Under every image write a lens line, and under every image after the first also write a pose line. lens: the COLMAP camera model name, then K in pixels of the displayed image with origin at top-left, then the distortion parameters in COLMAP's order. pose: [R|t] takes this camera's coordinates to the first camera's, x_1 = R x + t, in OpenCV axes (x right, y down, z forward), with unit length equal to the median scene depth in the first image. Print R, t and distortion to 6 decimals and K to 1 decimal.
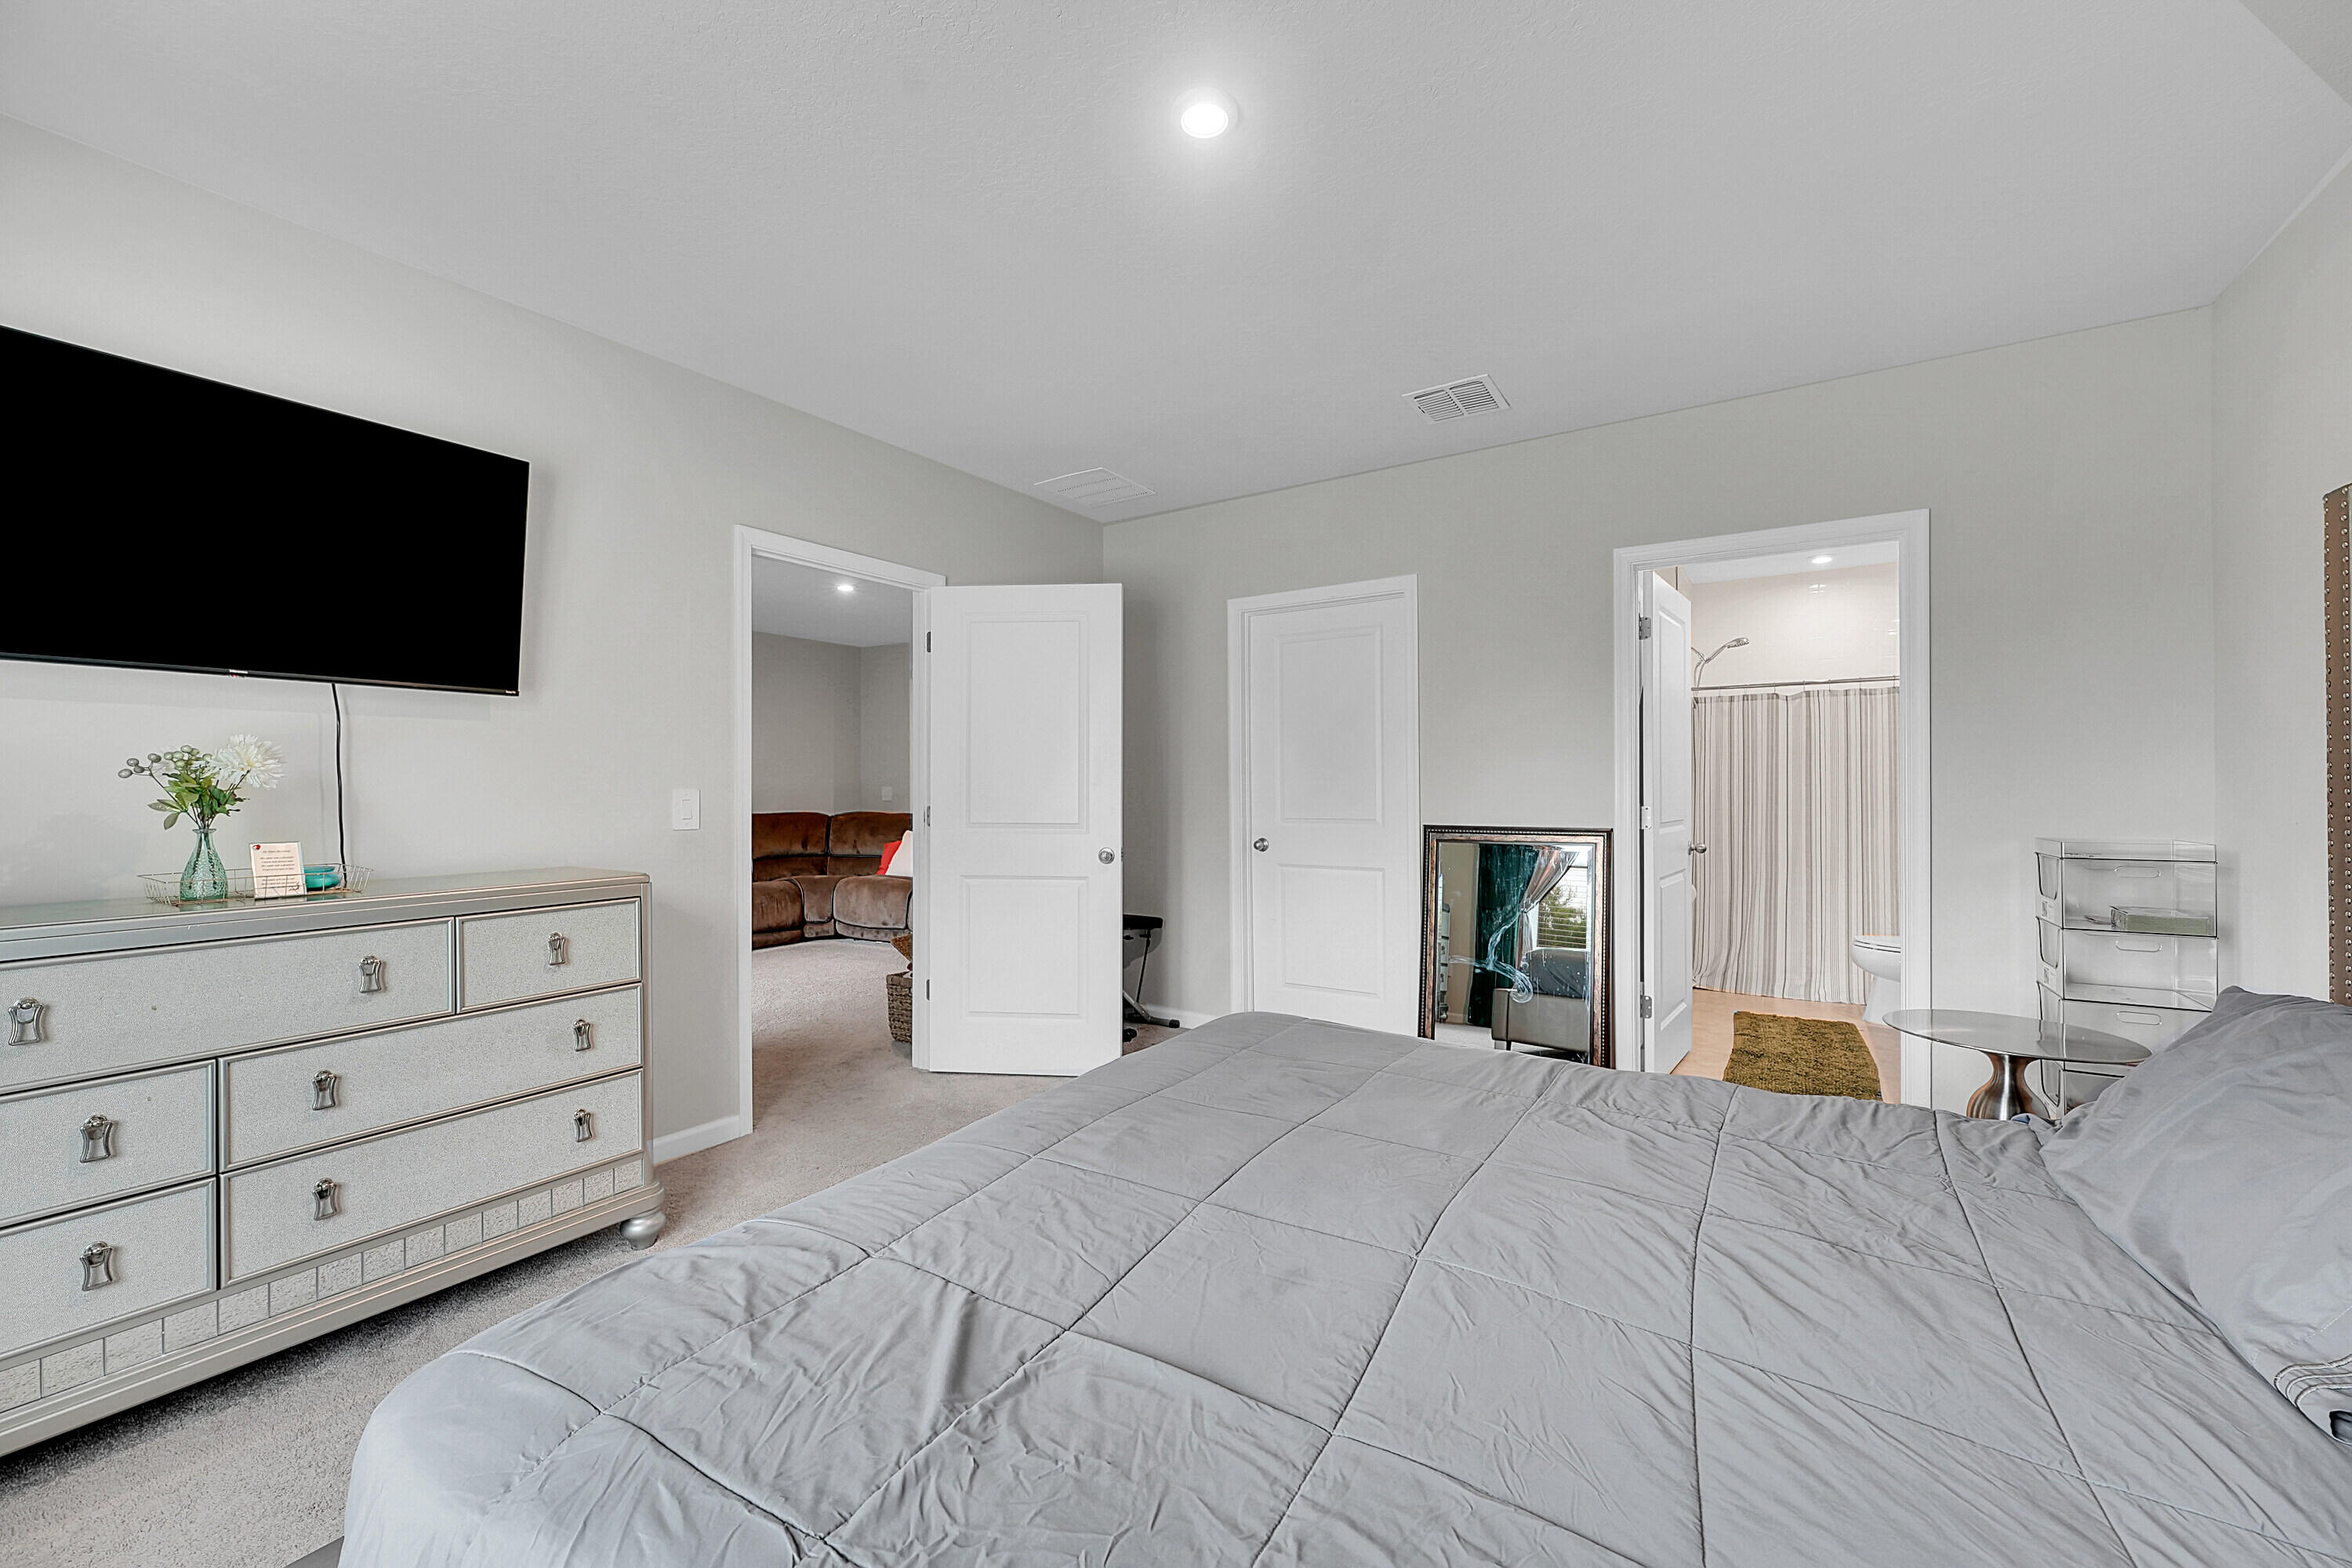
lens RADIAL K [[932.1, 0, 1176.0], [0, 932.1, 784.0], [0, 0, 1]] dist [0.001296, 0.000057]
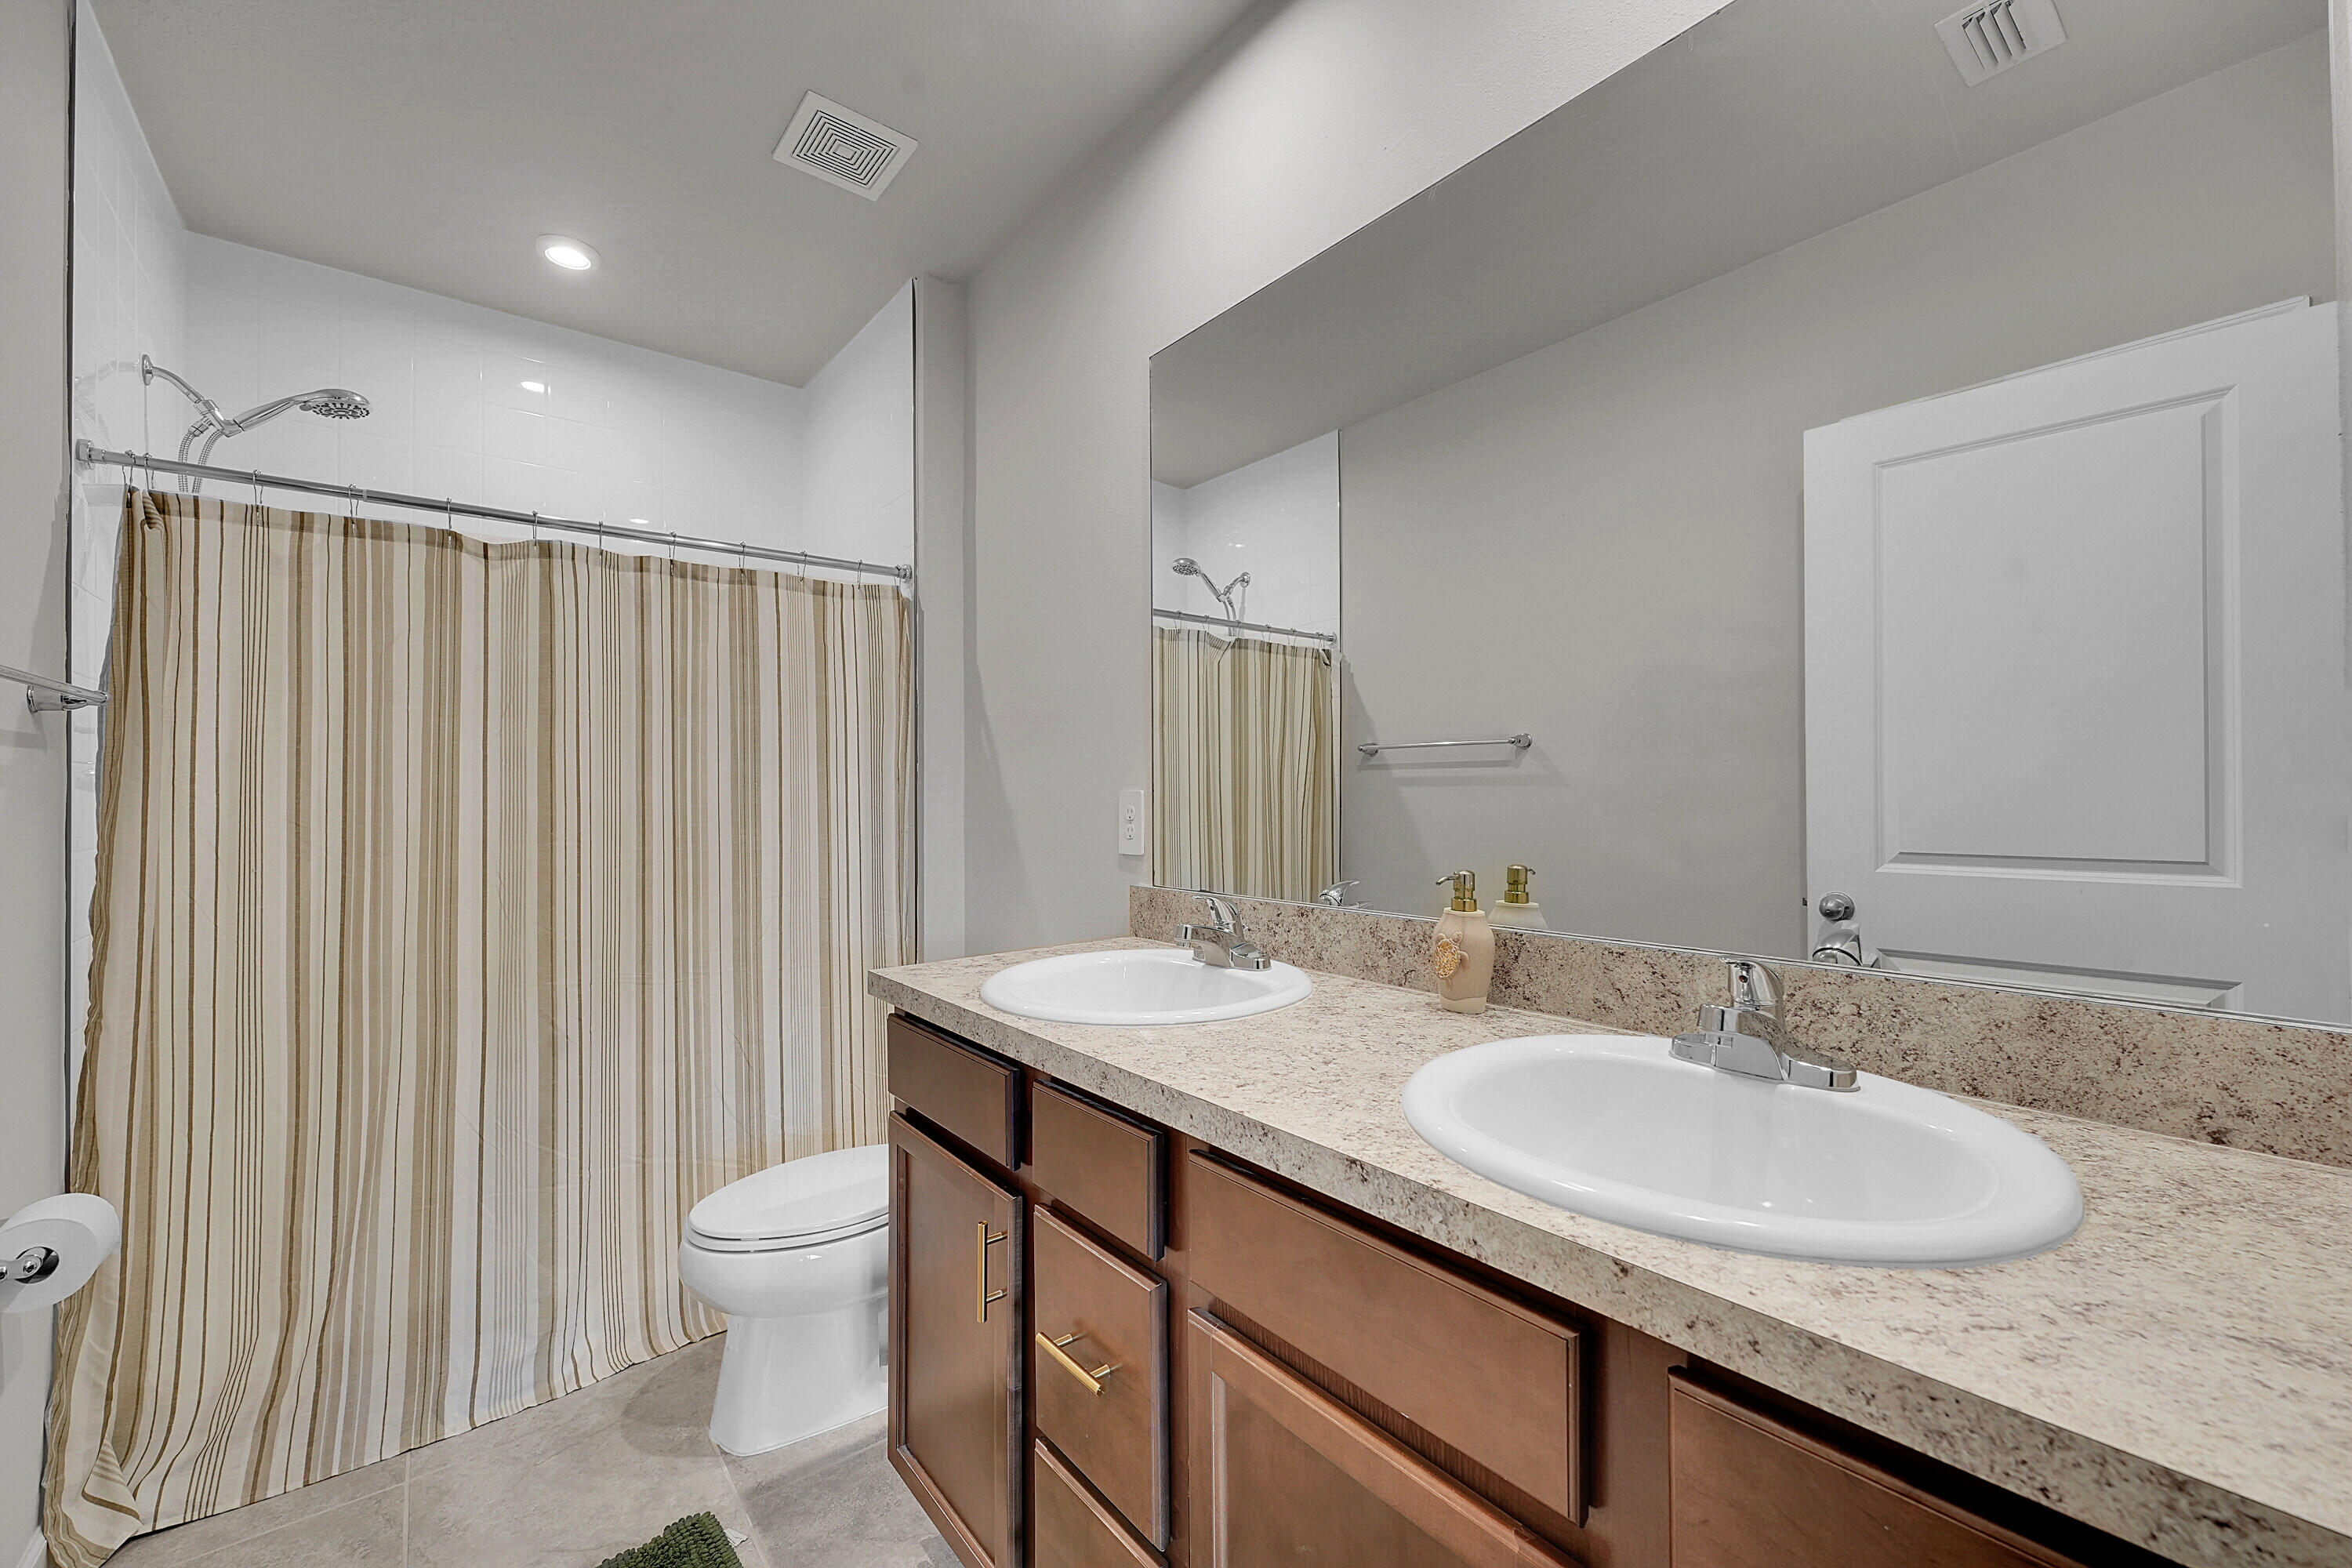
lens RADIAL K [[932.1, 0, 1176.0], [0, 932.1, 784.0], [0, 0, 1]] dist [0.001296, 0.000057]
pose [[0.312117, 0.008423, 0.950006, 0.400212], [0.002277, 0.999951, -0.009614, 0.000345], [-0.950041, 0.005164, 0.312083, 0.639873]]
